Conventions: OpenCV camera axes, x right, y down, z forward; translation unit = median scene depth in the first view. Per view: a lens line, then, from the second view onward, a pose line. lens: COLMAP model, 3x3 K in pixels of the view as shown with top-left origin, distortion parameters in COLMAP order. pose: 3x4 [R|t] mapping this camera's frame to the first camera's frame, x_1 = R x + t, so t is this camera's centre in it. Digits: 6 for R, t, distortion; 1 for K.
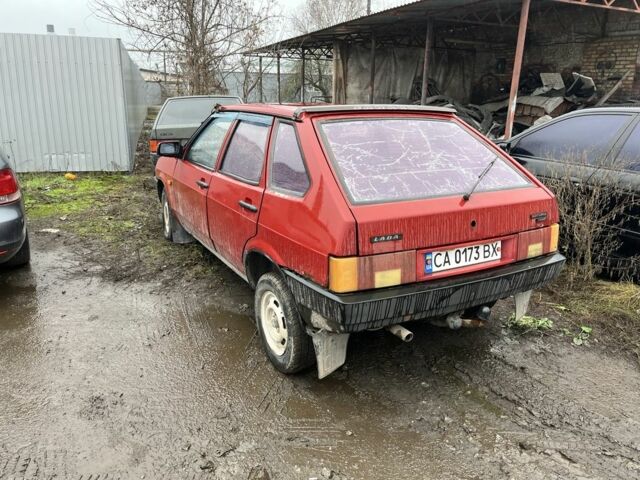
lens RADIAL K [[533.0, 0, 320.9], [0, 533.0, 238.9], [0, 0, 1]] dist [-0.002134, -0.003663]
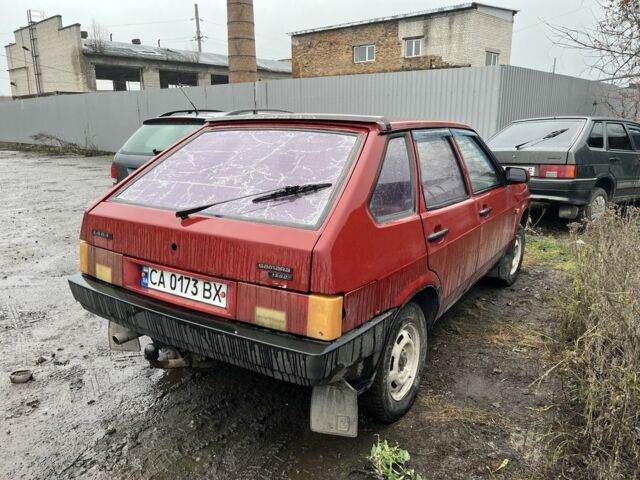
lens RADIAL K [[533.0, 0, 321.3], [0, 533.0, 240.0], [0, 0, 1]] dist [-0.002134, -0.003663]
pose [[0.426700, 0.182841, -0.885718, 1.091099], [-0.236266, 0.967877, 0.085978, -0.160429], [0.872986, 0.172578, 0.456192, 0.787959]]
